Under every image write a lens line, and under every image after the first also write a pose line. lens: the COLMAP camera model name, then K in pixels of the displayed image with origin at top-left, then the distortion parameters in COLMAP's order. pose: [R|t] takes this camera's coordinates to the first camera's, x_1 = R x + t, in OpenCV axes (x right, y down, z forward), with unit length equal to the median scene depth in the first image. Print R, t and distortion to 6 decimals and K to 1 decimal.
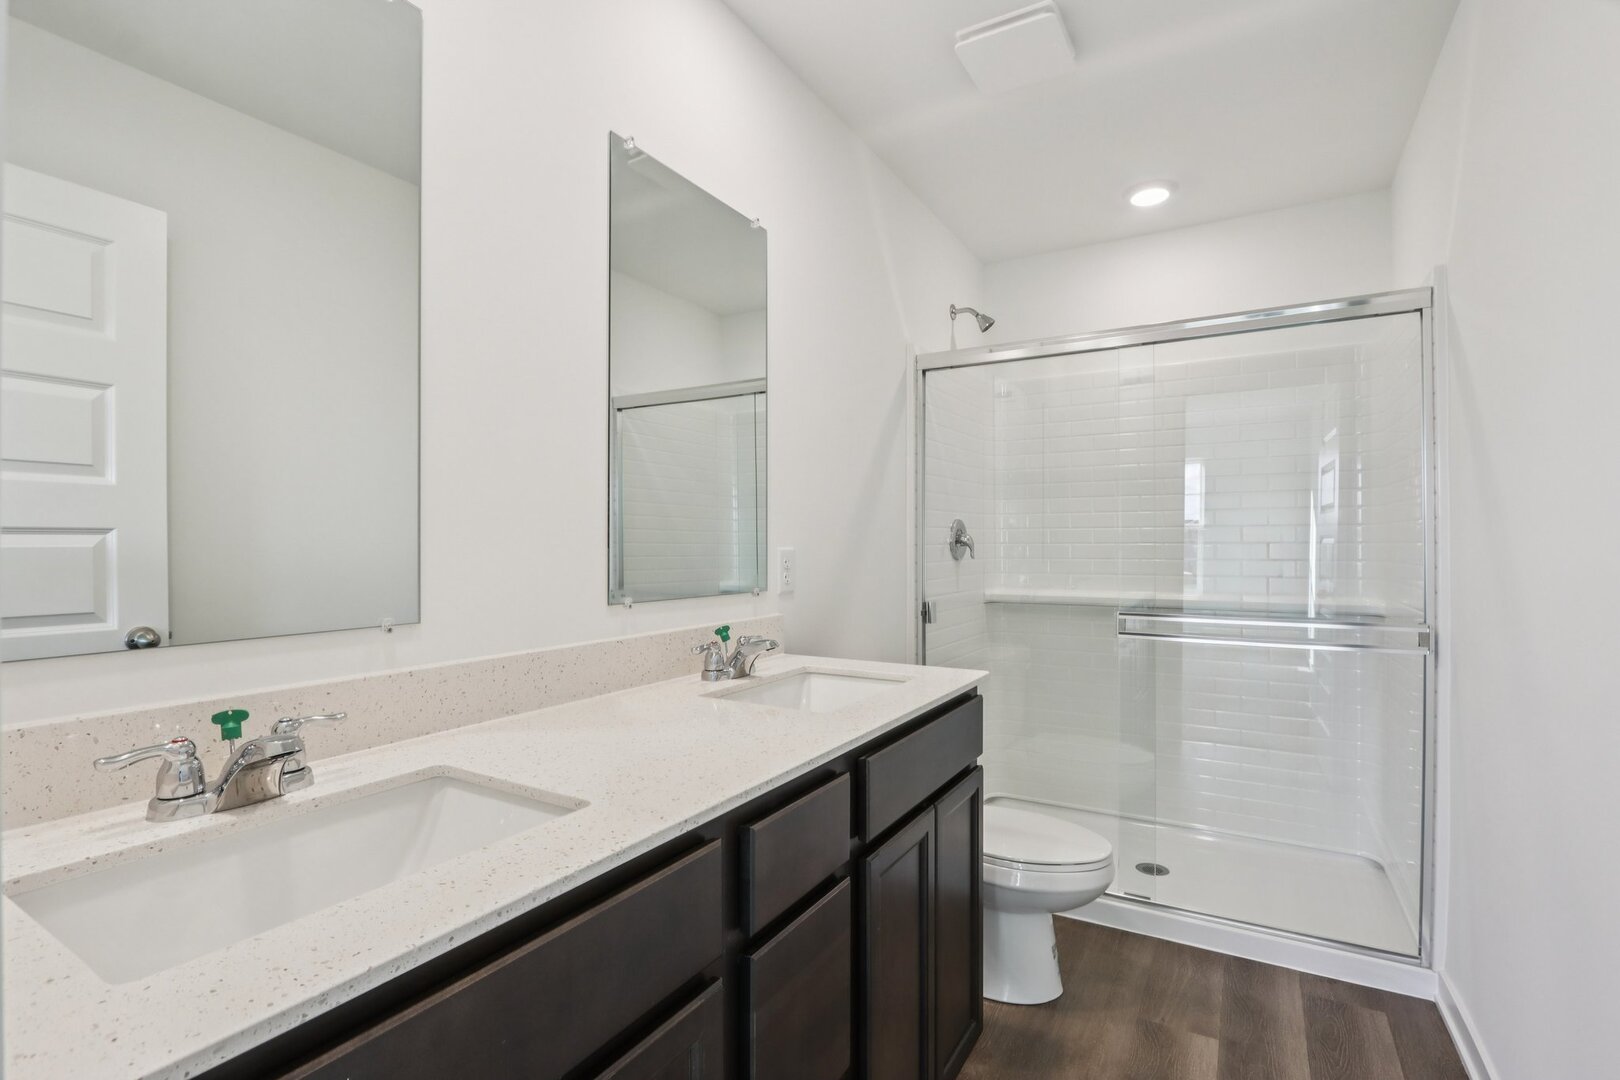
lens RADIAL K [[756.0, 0, 816.6], [0, 756.0, 545.2], [0, 0, 1]] dist [0.000131, -0.000088]
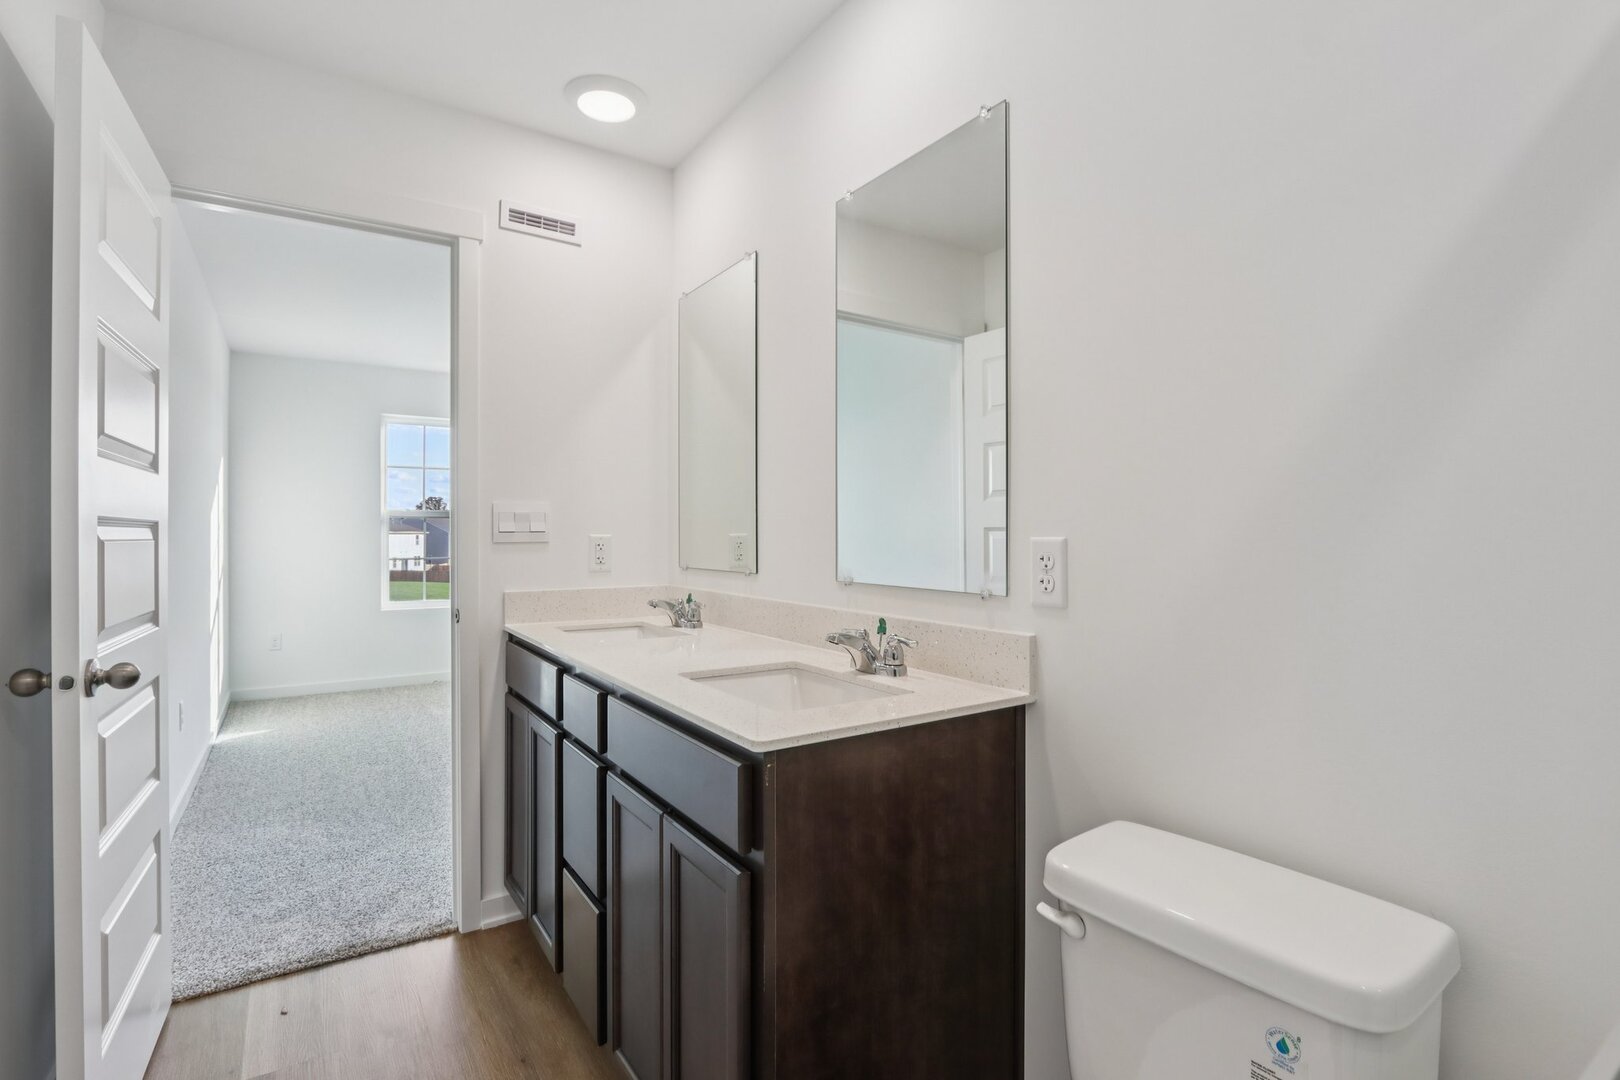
lens RADIAL K [[756.0, 0, 816.0], [0, 756.0, 536.9], [0, 0, 1]] dist [0.000131, -0.000088]
pose [[-0.461670, 0.001966, -0.887050, 0.609255], [0.001067, 0.999998, 0.001661, 0.004348], [0.887051, -0.000180, -0.461671, 1.124872]]
